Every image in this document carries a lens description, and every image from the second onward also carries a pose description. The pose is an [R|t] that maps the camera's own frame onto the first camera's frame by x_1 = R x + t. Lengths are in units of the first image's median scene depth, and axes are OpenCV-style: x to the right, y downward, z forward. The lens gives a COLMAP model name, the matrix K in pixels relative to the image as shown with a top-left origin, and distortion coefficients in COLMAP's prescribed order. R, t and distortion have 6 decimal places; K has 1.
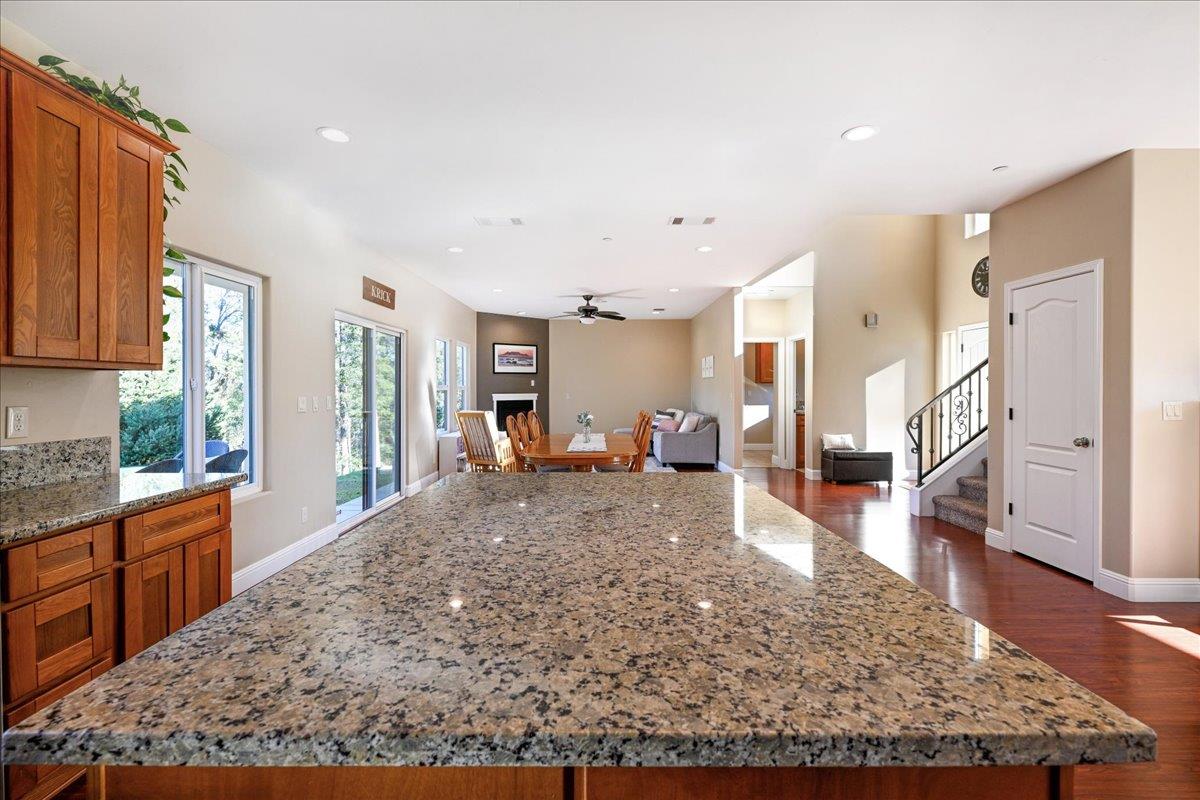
lens RADIAL K [[544.4, 0, 604.7], [0, 544.4, 390.3], [0, 0, 1]] dist [-0.000885, -0.000763]
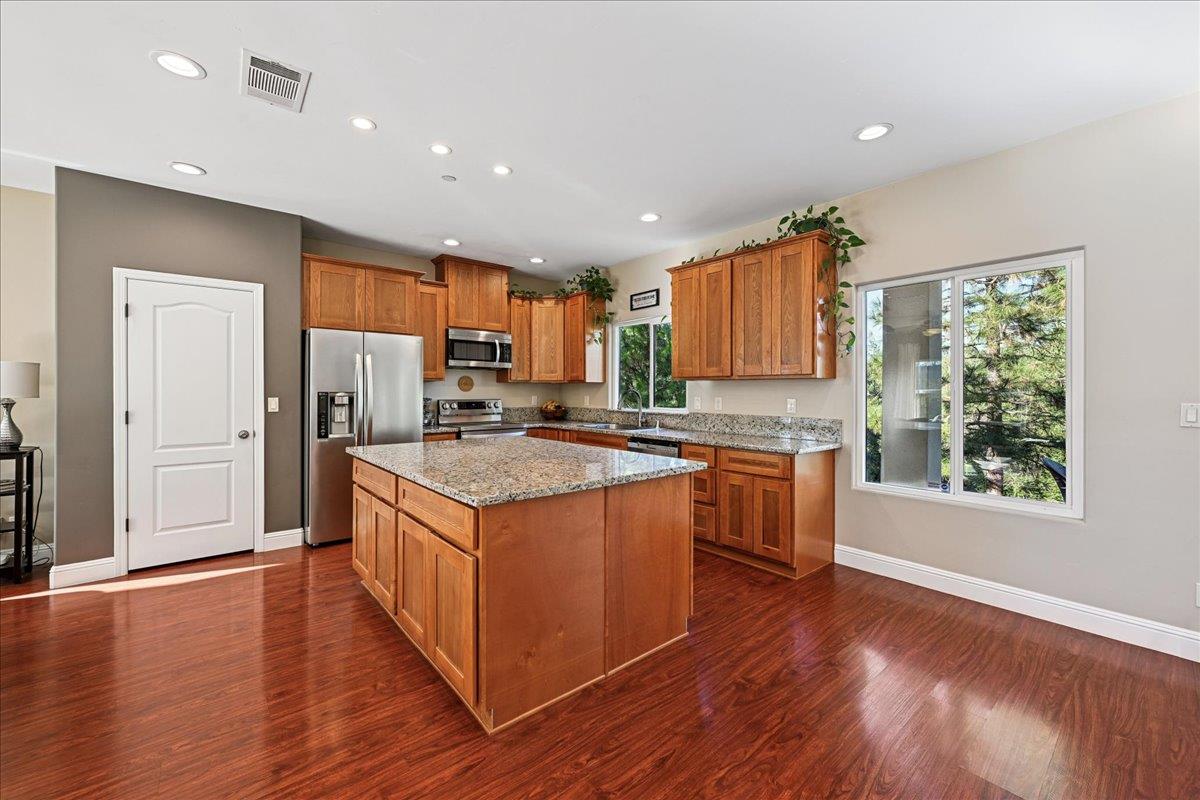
lens RADIAL K [[475.5, 0, 595.3], [0, 475.5, 392.1], [0, 0, 1]] dist [-0.004171, 0.000716]
pose [[-0.772934, 0.001321, -0.634485, 1.024617], [-0.004338, 0.999963, 0.007366, -0.005551], [0.634471, 0.008445, -0.772900, 3.116957]]
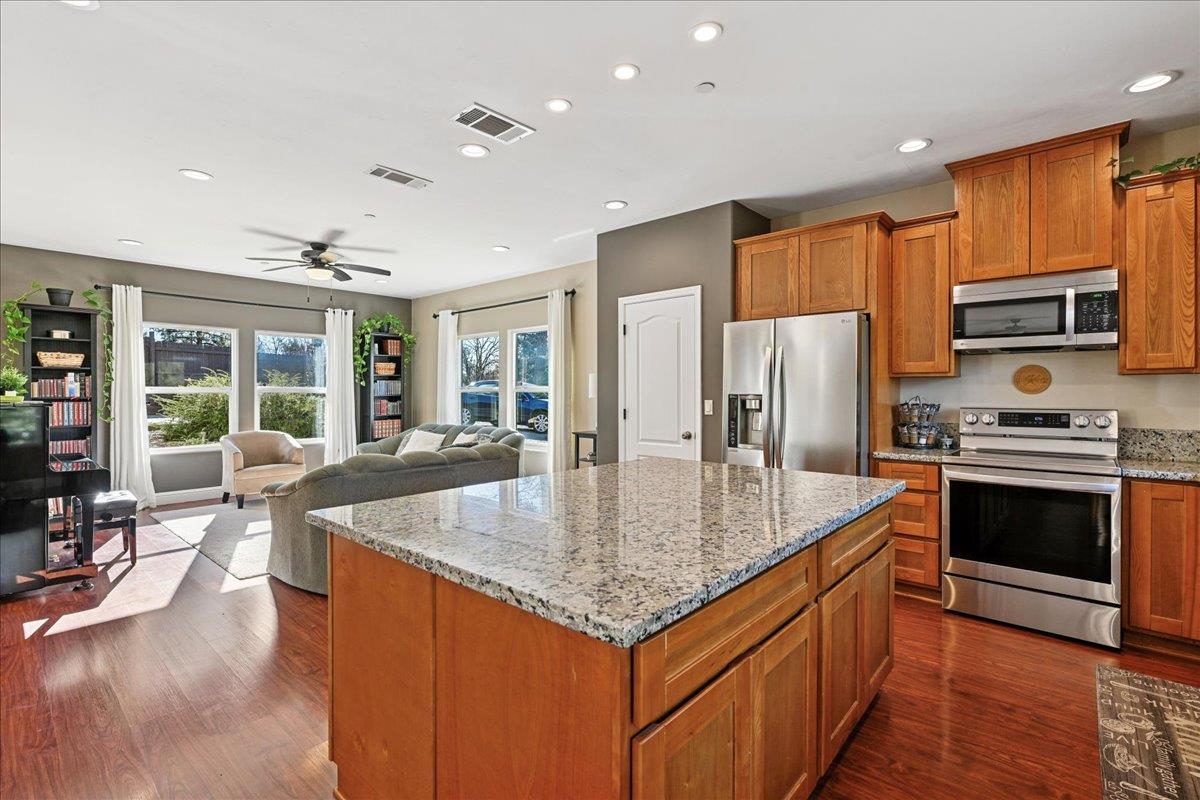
lens RADIAL K [[544.4, 0, 600.1], [0, 544.4, 393.8], [0, 0, 1]] dist [-0.000885, -0.000763]
pose [[-0.746138, -0.000710, 0.665791, -0.957040], [0.006299, 0.999947, 0.008125, -0.008220], [-0.665762, 0.010257, -0.746094, 2.453739]]
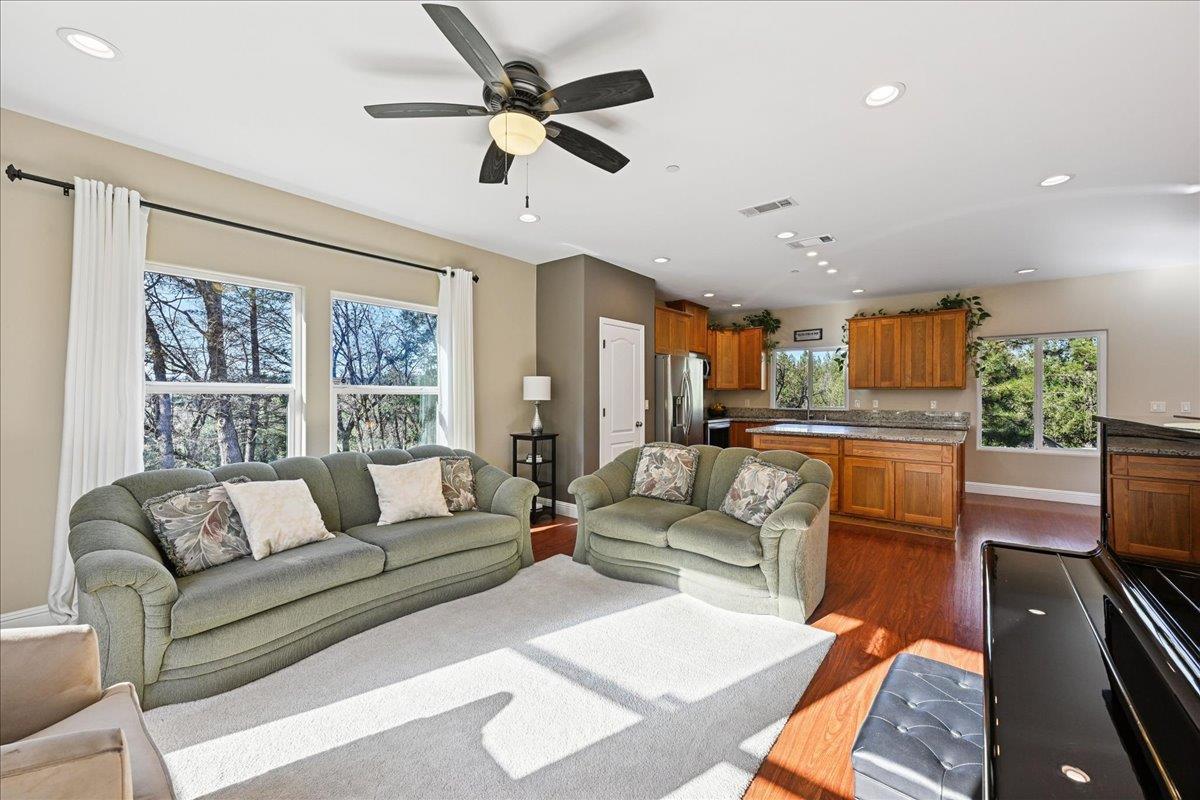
lens RADIAL K [[475.5, 0, 589.3], [0, 475.5, 398.2], [0, 0, 1]] dist [-0.004171, 0.000716]
pose [[-0.640621, 0.002860, -0.767852, 4.436223], [-0.006648, 0.999935, 0.009270, 0.005983], [0.767828, 0.011043, -0.640561, 2.043823]]
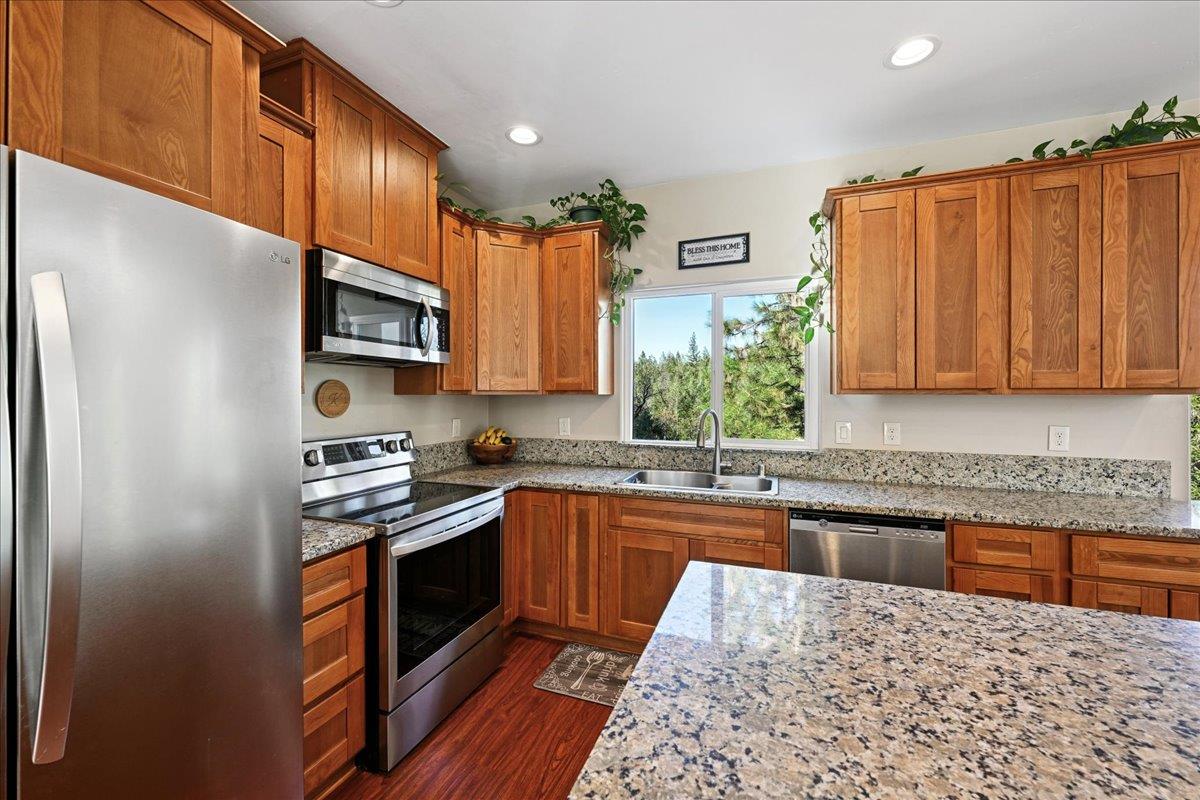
lens RADIAL K [[475.5, 0, 592.0], [0, 475.5, 394.4], [0, 0, 1]] dist [-0.004171, 0.000716]
pose [[-0.362539, 0.000815, -0.931968, 0.516838], [-0.003418, 0.999992, 0.002204, -0.065966], [0.931962, 0.003984, -0.362533, 0.644725]]
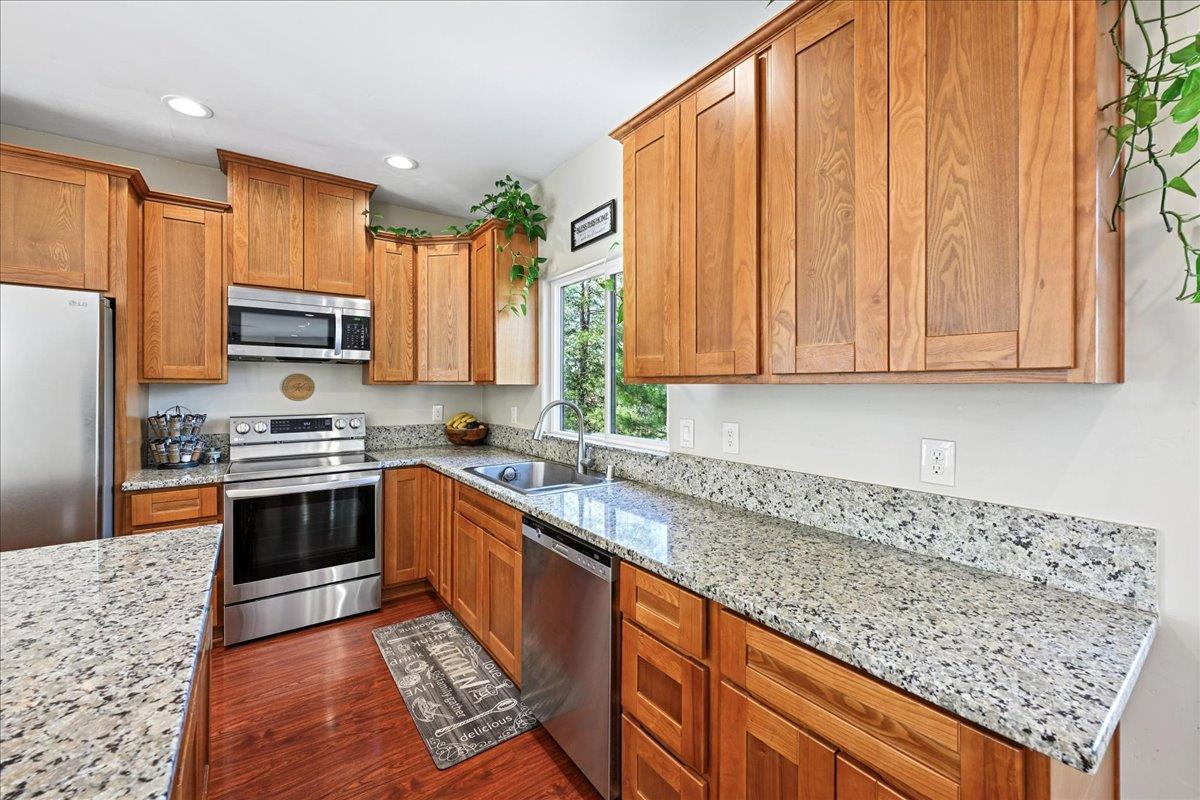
lens RADIAL K [[475.5, 0, 598.2], [0, 475.5, 386.6], [0, 0, 1]] dist [-0.004171, 0.000716]
pose [[-0.813848, 0.000091, -0.581078, -0.600817], [-0.003621, 0.999980, 0.005227, -0.064612], [0.581067, 0.006358, -0.813831, 2.021507]]
